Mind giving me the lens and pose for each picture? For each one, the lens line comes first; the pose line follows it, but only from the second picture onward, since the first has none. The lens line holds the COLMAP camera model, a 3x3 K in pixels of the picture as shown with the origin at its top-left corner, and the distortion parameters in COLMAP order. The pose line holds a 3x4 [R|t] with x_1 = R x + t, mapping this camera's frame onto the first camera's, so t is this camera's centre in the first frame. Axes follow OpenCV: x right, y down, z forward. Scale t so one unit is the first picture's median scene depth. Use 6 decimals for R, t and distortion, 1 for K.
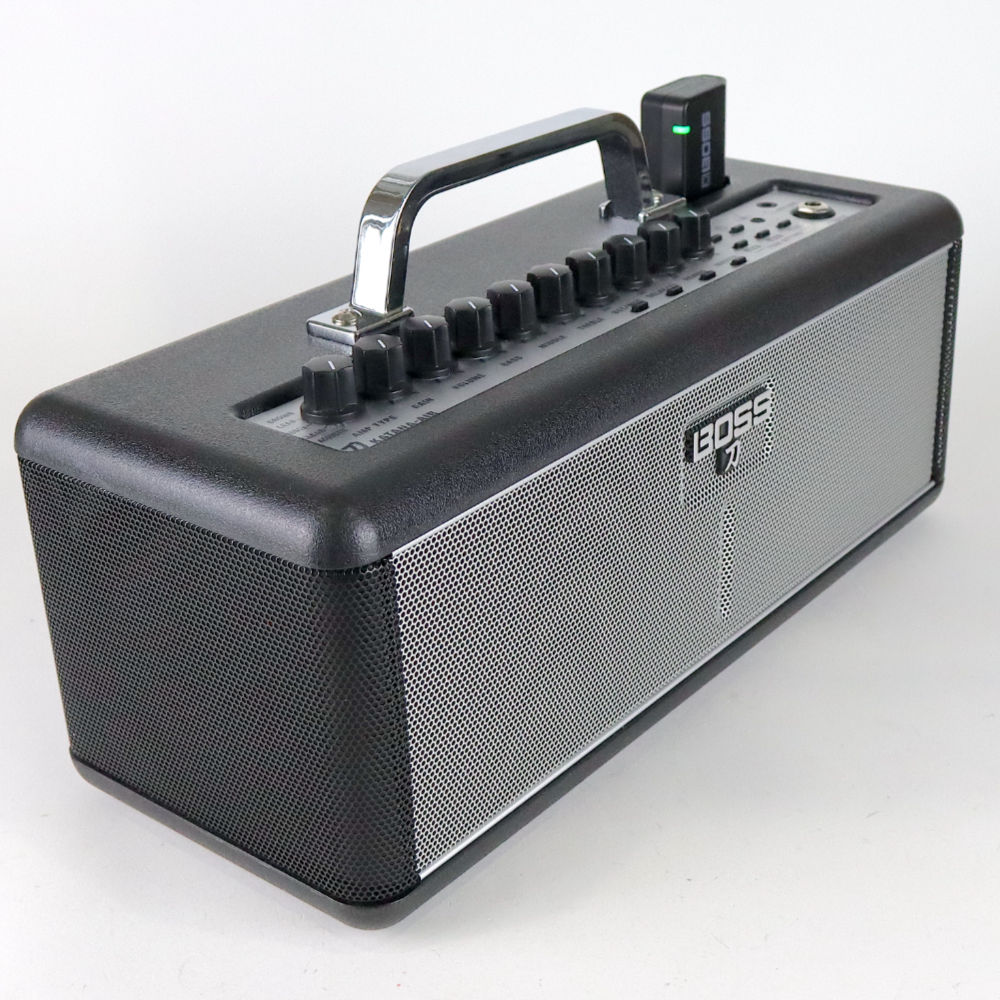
lens RADIAL K [[1625.8, 0, 500.0], [0, 1625.8, 500.0], [0, 0, 1]] dist [-0.067880, -0.078296]
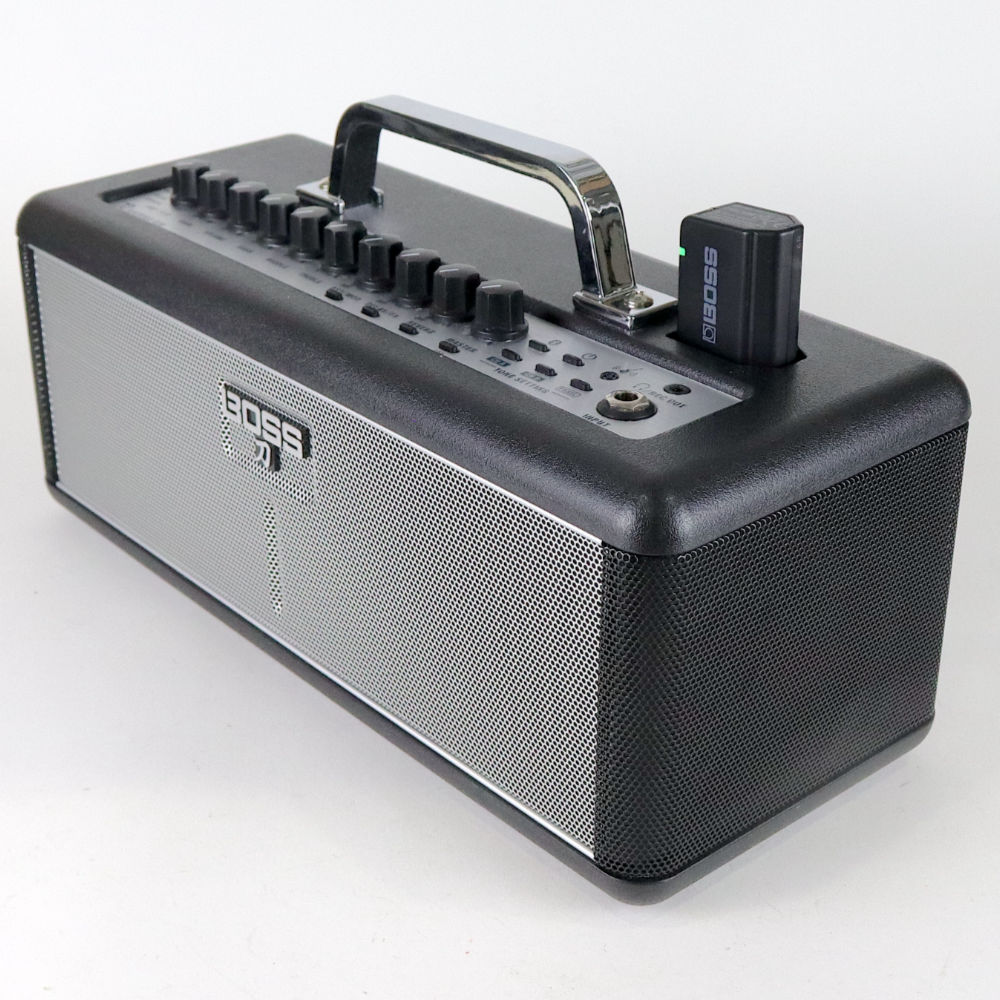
lens RADIAL K [[1735.9, 0, 500.0], [0, 1735.9, 500.0], [0, 0, 1]] dist [-0.351402, -0.079997]
pose [[-0.166295, 0.482710, -0.859847, 1.044288], [-0.420850, 0.753839, 0.504591, -0.602210], [0.891757, 0.445778, 0.077789, 1.055160]]
